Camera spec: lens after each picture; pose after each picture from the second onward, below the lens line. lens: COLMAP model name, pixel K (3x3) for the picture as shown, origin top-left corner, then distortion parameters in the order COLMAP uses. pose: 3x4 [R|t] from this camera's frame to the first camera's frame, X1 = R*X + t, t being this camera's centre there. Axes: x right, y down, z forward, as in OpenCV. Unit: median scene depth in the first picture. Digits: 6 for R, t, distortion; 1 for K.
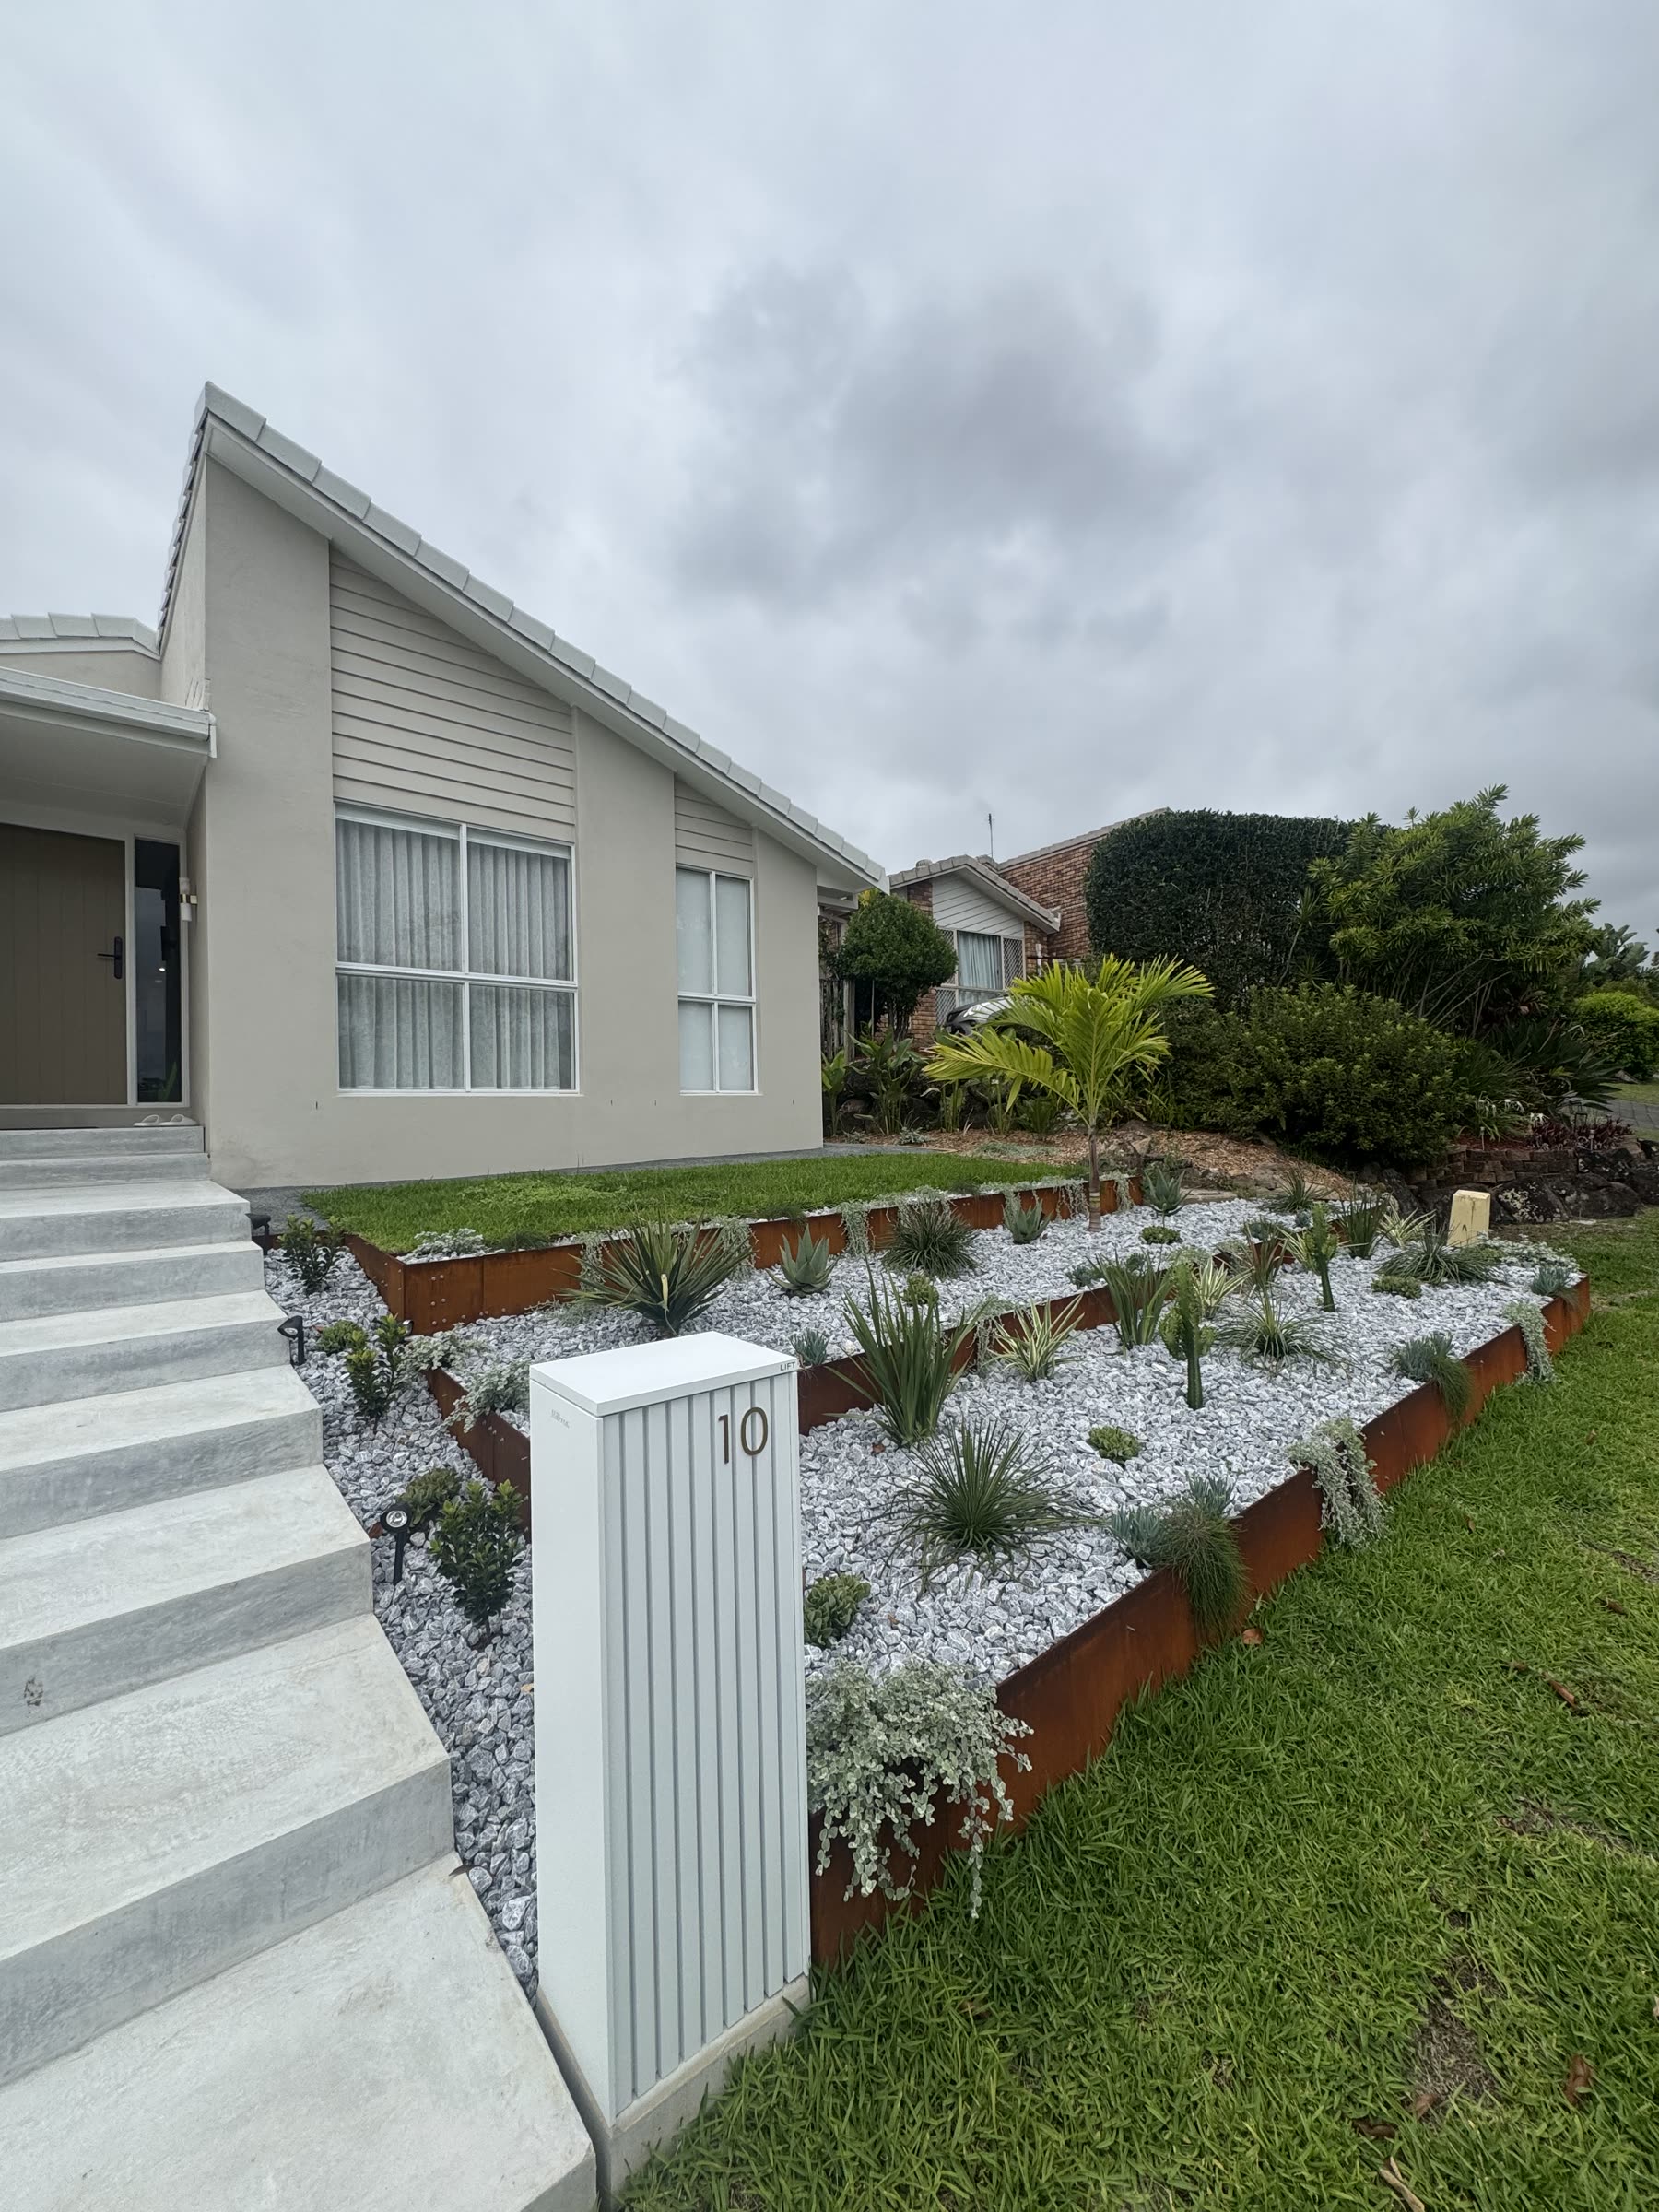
lens RADIAL K [[880.7, 0, 830.2], [0, 880.7, 1105.6], [0, 0, 1]] dist [-0.003684, 0.001153]
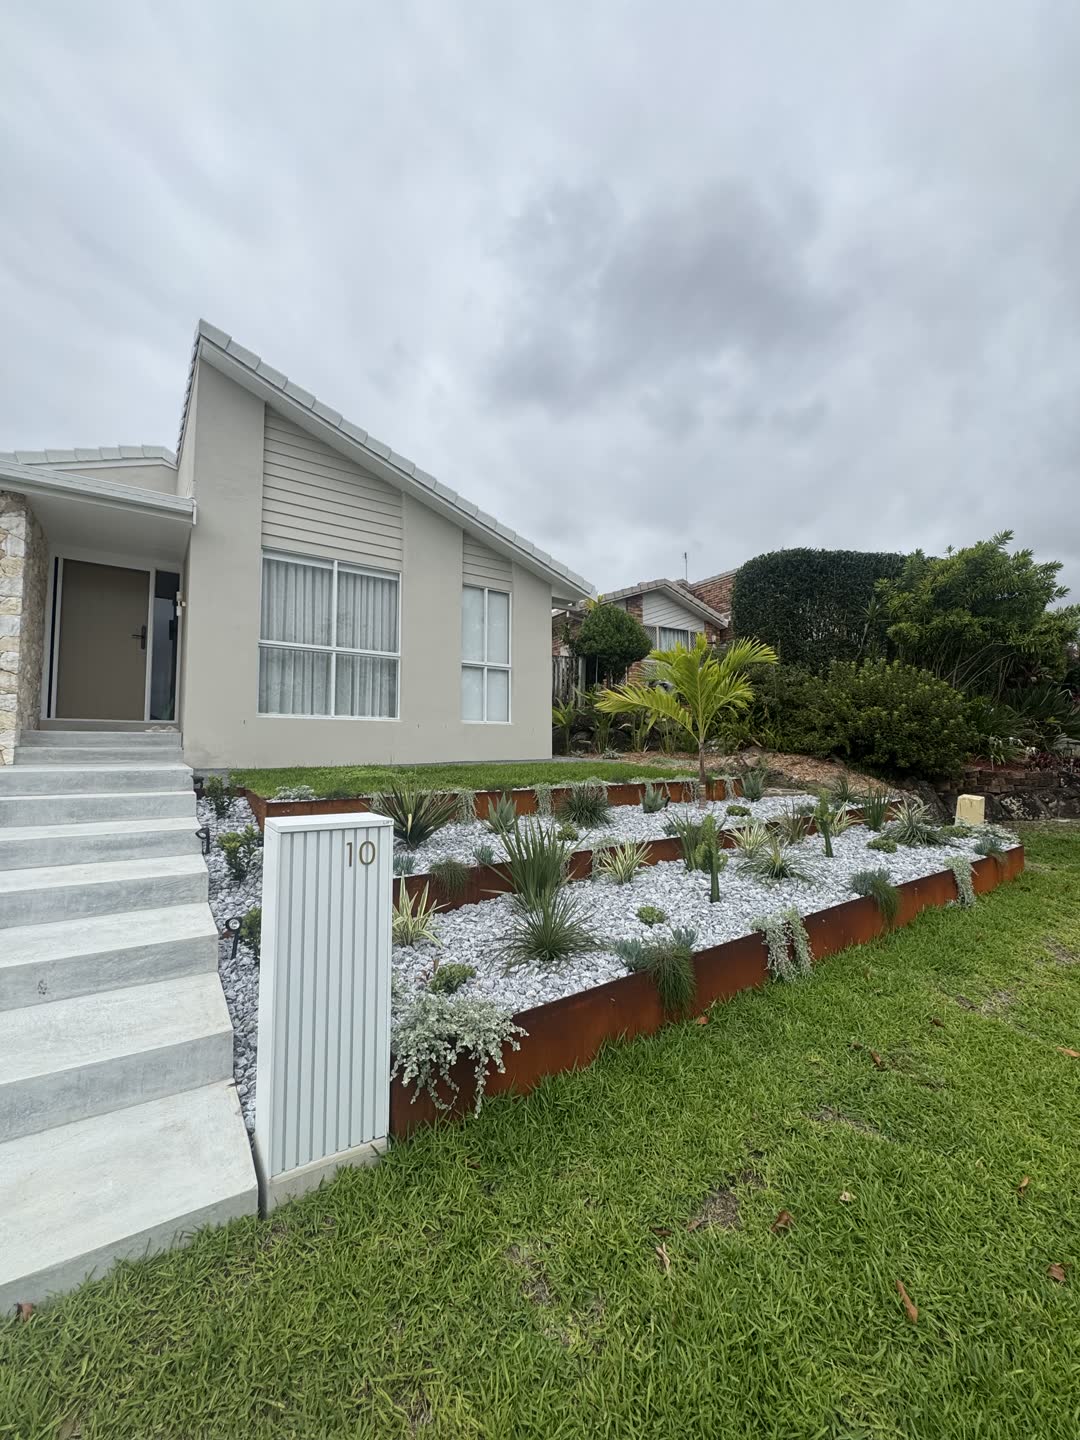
lens RADIAL K [[573.3, 0, 539.2], [0, 573.3, 719.2], [0, 0, 1]] dist [-0.003684, 0.001153]
pose [[0.995370, 0.017733, -0.094467, 0.109070], [-0.021477, 0.999018, -0.038765, 0.028136], [0.093687, 0.040614, 0.994773, -0.070520]]
